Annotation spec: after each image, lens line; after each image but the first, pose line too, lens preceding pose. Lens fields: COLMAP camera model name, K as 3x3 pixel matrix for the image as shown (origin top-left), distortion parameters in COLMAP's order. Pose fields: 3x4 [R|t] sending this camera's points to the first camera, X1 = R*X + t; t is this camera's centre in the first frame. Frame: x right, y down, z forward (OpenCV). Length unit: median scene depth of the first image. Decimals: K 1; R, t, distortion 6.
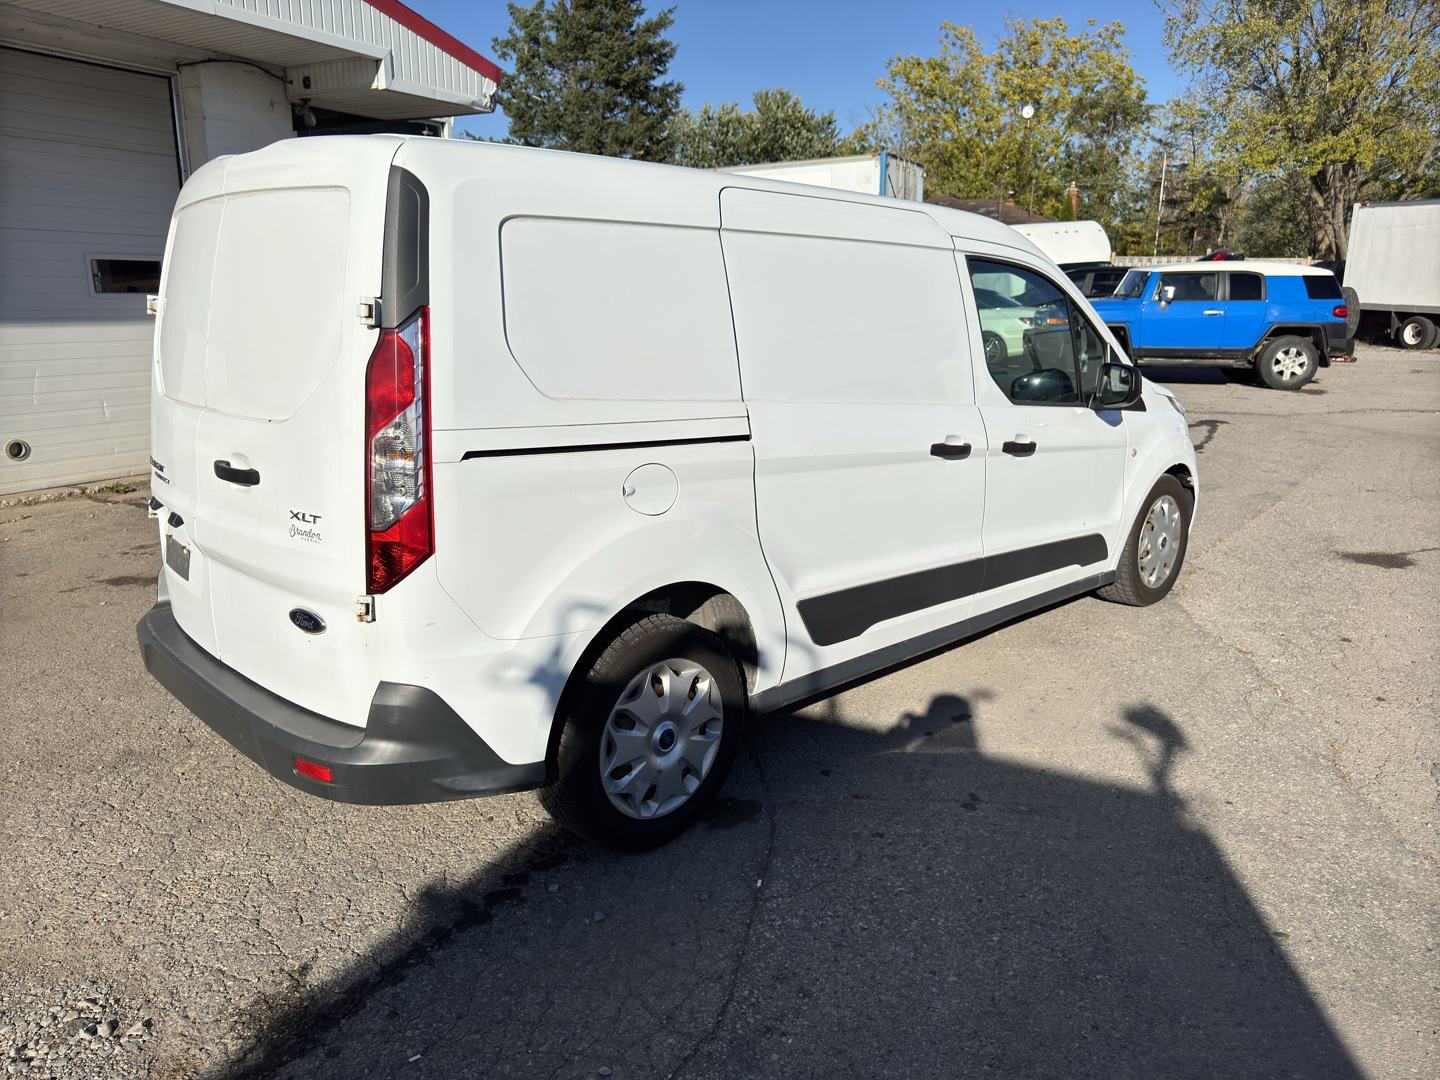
lens RADIAL K [[1032.0, 0, 719.4], [0, 1032.0, 530.1], [0, 0, 1]] dist [0.031344, -0.043981]
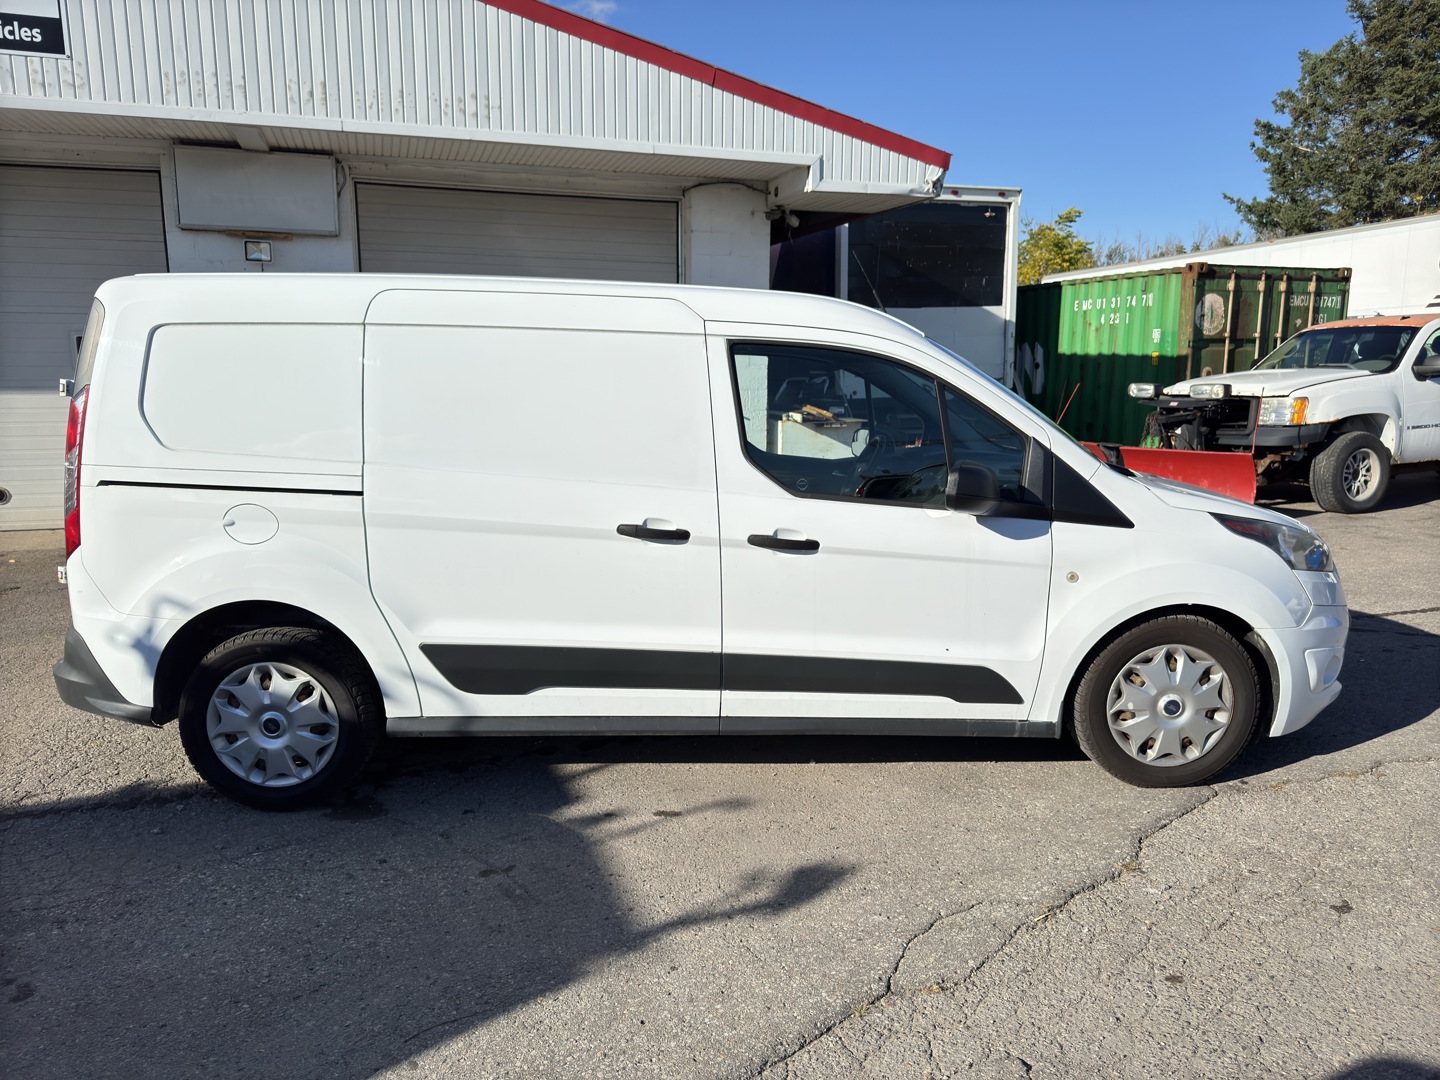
lens RADIAL K [[1030.5, 0, 720.0], [0, 1030.5, 540.0], [0, 0, 1]] dist [0.038038, -0.042573]
pose [[0.737848, 0.108991, -0.666109, 0.784001], [-0.147286, 0.989093, -0.001310, -0.067088], [0.658701, 0.099075, 0.745853, 0.265266]]
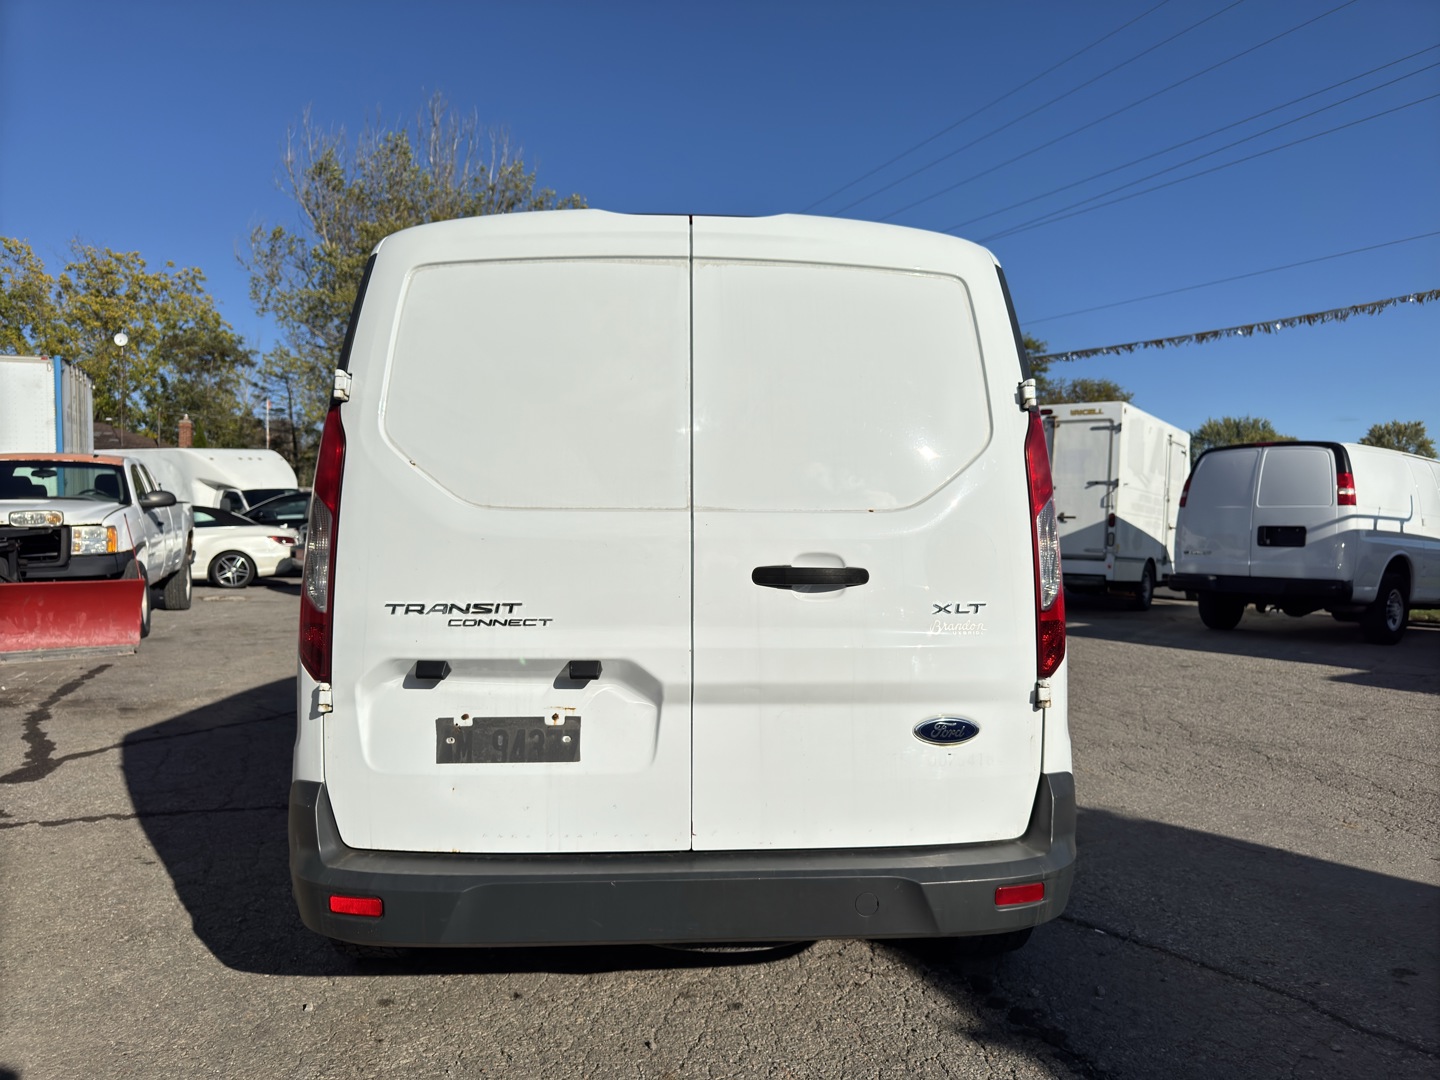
lens RADIAL K [[1030.5, 0, 720.0], [0, 1030.5, 540.0], [0, 0, 1]] dist [0.038038, -0.042573]
pose [[0.651208, -0.004640, 0.758885, -0.716173], [0.169429, 0.975631, -0.139424, 0.011488], [-0.739744, 0.219371, 0.636125, 0.331268]]
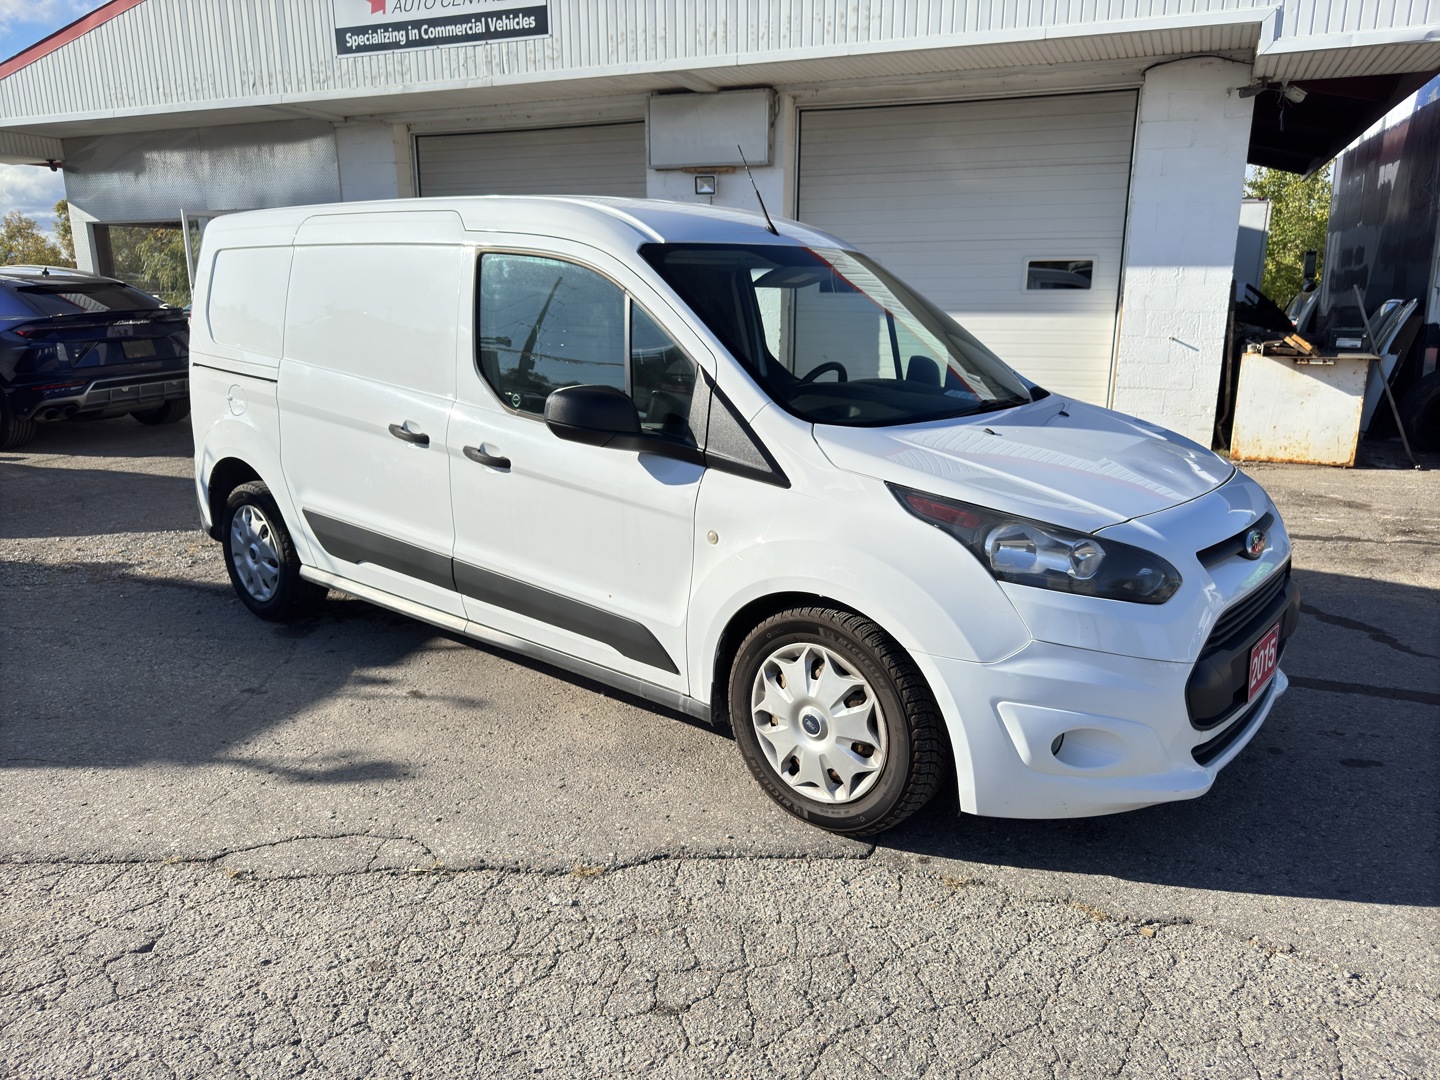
lens RADIAL K [[1032.0, 0, 719.4], [0, 1032.0, 530.1], [0, 0, 1]] dist [0.031344, -0.043981]
pose [[0.101420, 0.221724, -0.969821, 1.109594], [-0.220830, 0.955545, 0.195366, -0.222224], [0.970025, 0.194352, 0.145874, 0.993868]]
